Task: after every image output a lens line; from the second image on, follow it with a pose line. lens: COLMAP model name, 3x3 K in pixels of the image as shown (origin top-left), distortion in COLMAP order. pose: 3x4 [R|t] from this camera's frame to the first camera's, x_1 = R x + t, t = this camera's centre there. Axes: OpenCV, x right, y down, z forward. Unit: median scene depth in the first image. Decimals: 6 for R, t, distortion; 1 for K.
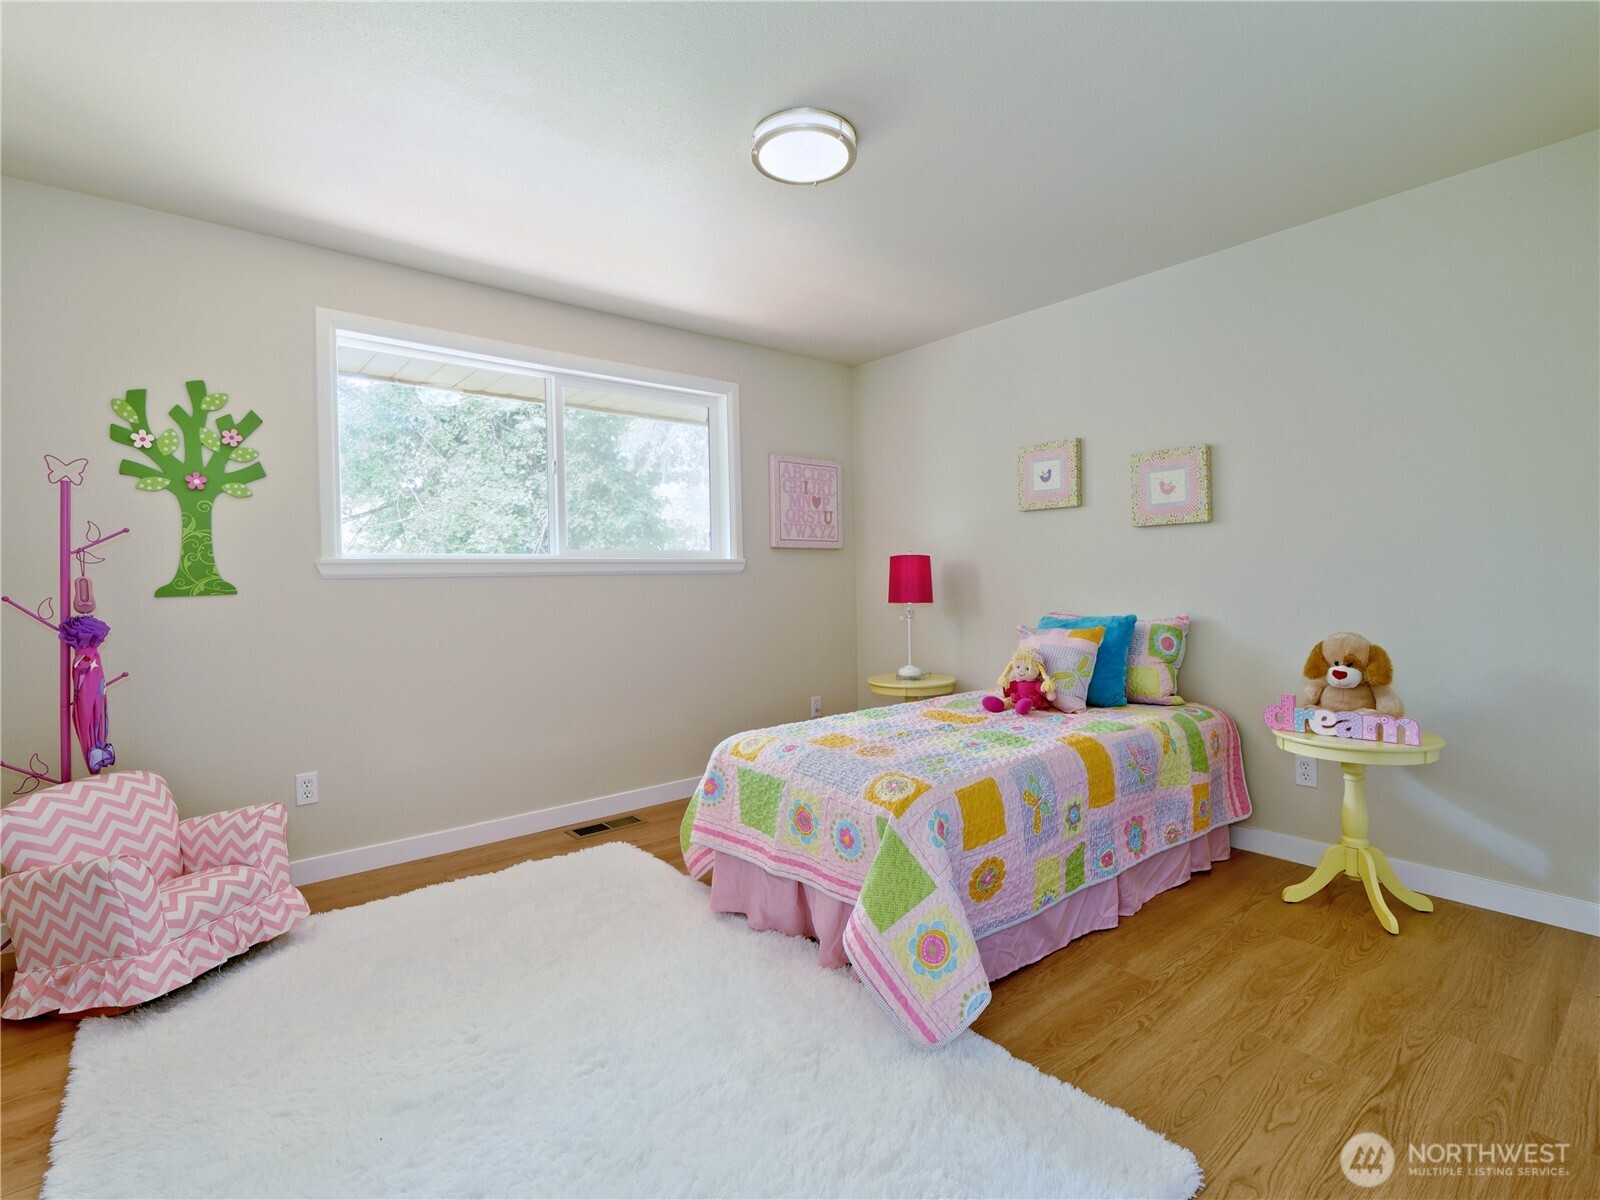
lens RADIAL K [[767.8, 0, 811.3], [0, 767.8, 592.8], [0, 0, 1]] dist [0.000589, 0.000495]
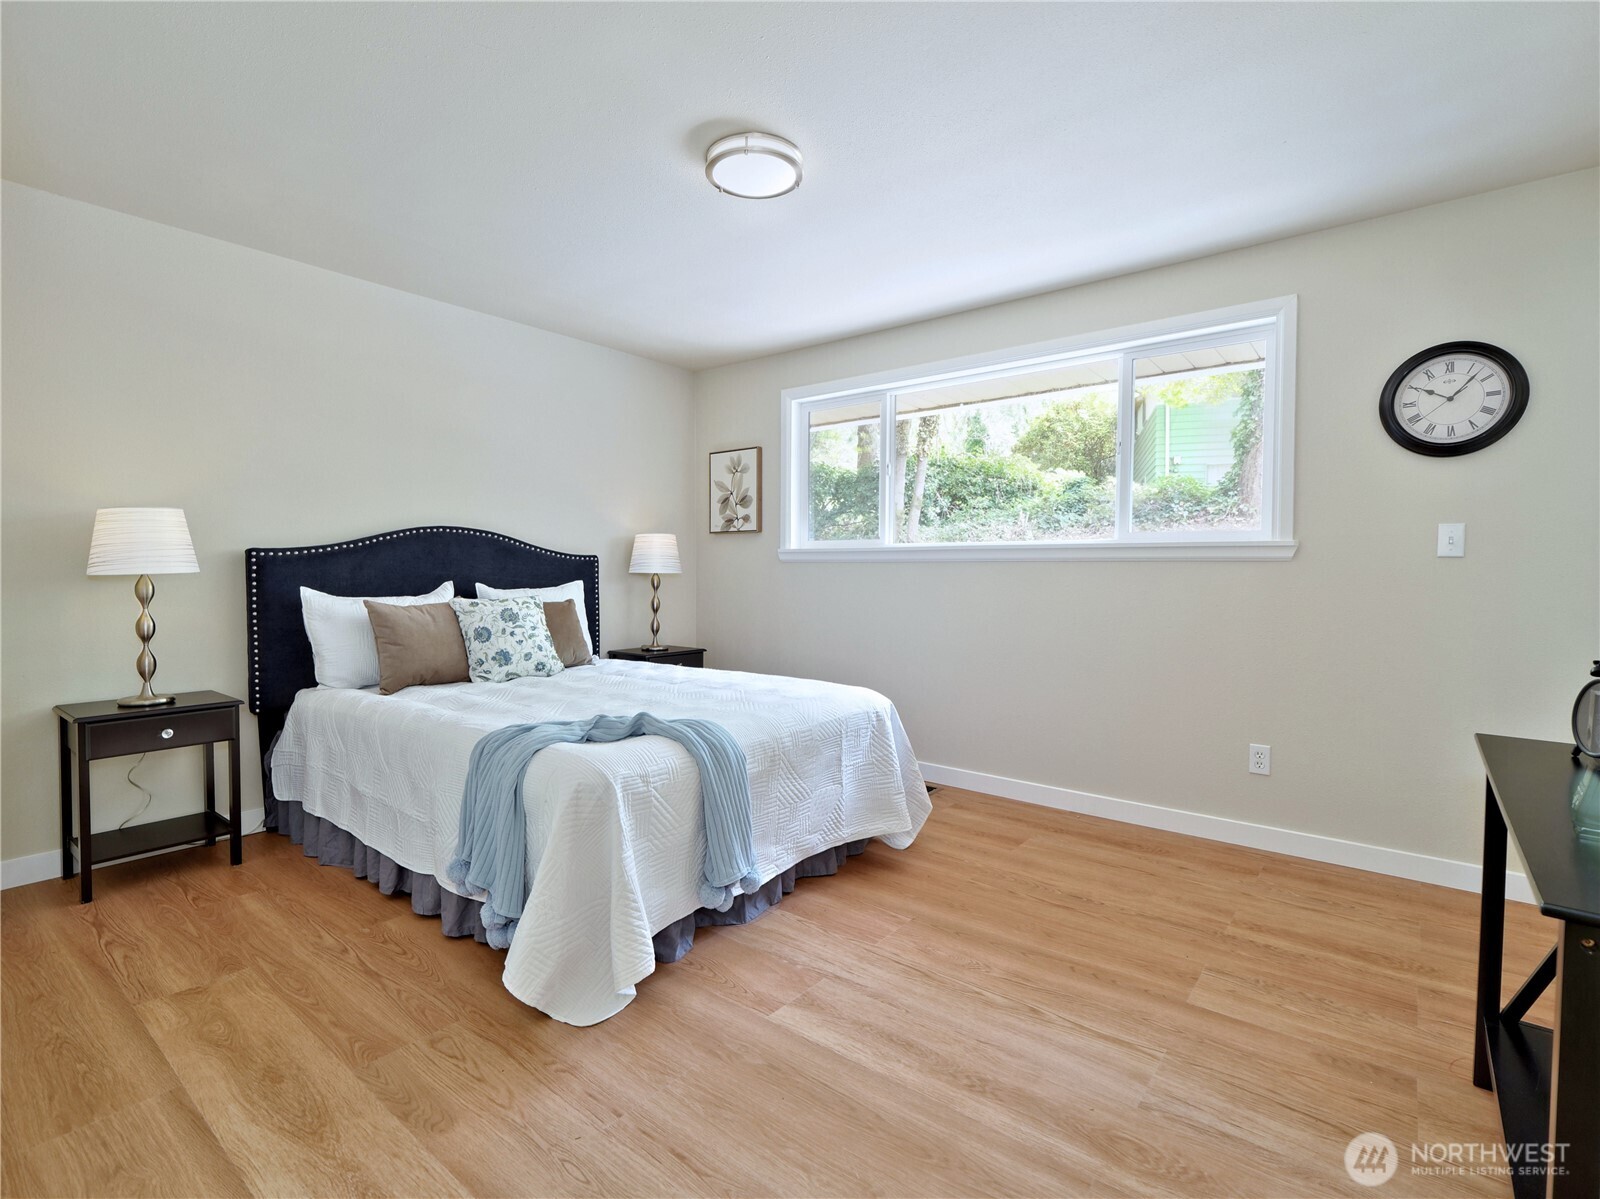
lens RADIAL K [[767.8, 0, 811.3], [0, 767.8, 592.3], [0, 0, 1]] dist [0.000589, 0.000495]
pose [[0.212487, 0.049173, -0.975926, 0.520034], [-0.020761, 0.998735, 0.045802, -0.019175], [0.976943, 0.010529, 0.213239, 0.410383]]
